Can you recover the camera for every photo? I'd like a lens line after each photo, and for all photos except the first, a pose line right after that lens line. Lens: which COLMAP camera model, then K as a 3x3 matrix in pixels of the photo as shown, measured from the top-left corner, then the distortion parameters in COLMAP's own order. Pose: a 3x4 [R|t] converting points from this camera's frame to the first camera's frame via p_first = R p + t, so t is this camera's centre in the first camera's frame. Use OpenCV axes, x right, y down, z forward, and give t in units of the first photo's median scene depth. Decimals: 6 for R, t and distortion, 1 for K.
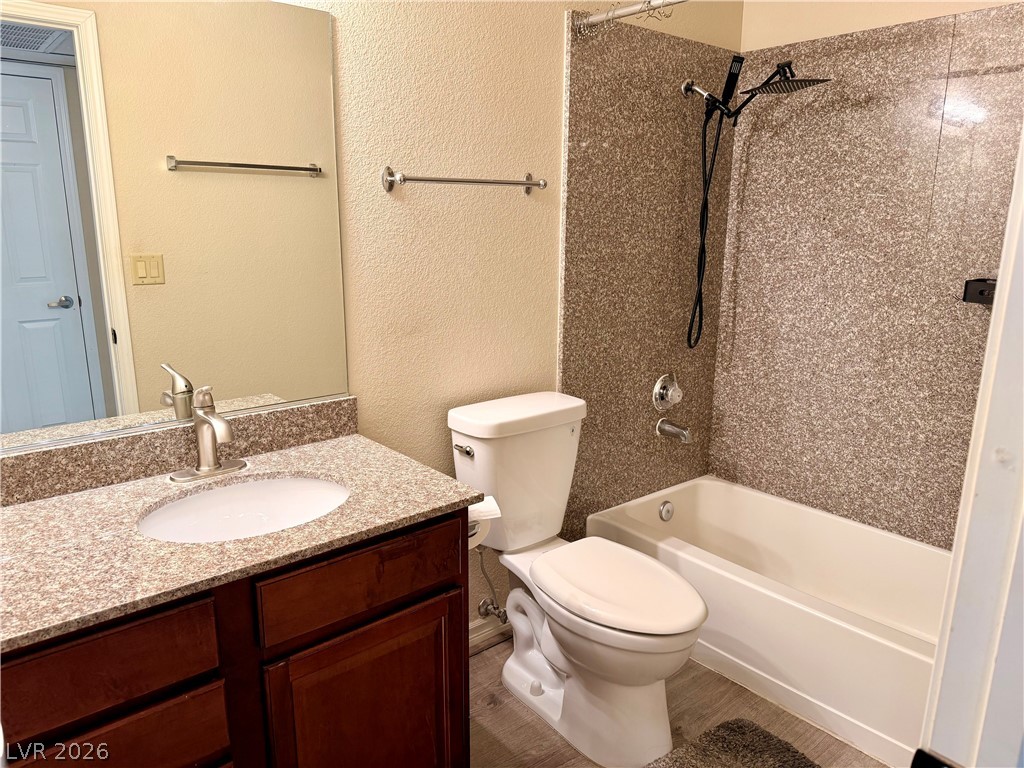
lens RADIAL K [[721.0, 0, 513.7], [0, 721.0, 386.9], [0, 0, 1]] dist [0.055569, -0.054299]
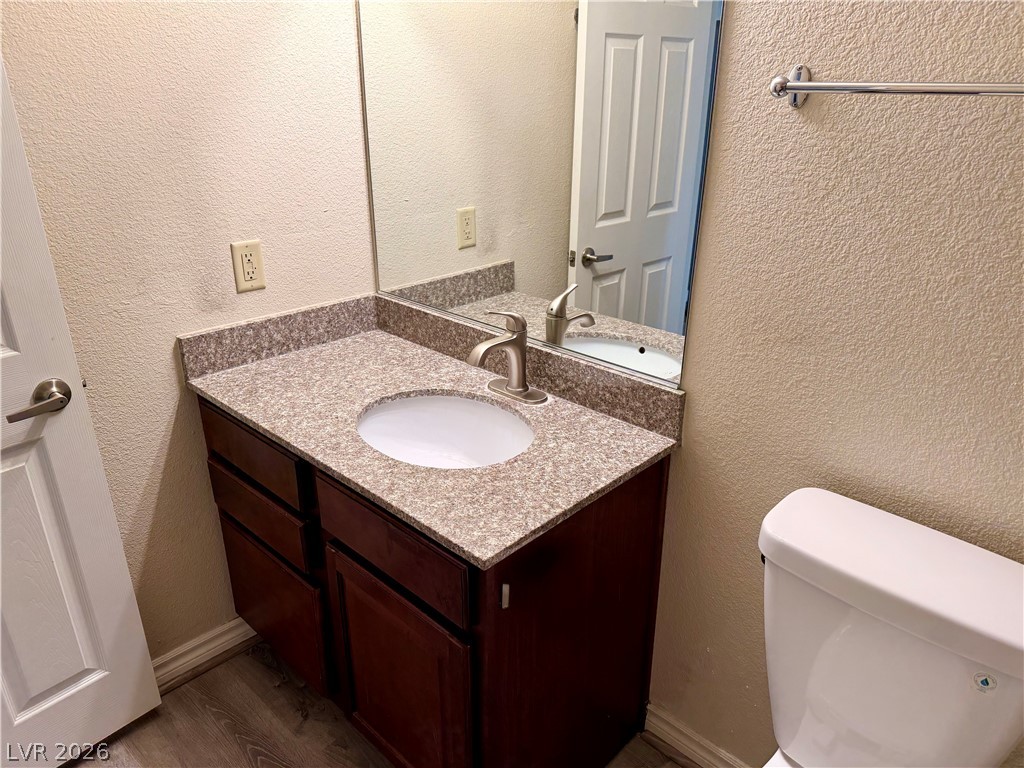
lens RADIAL K [[721.0, 0, 514.3], [0, 721.0, 377.6], [0, 0, 1]] dist [0.055569, -0.054299]
pose [[0.123192, 0.366550, -0.922206, 0.471678], [-0.249975, 0.910782, 0.328617, -0.217736], [0.960383, 0.190046, 0.203830, 0.734995]]
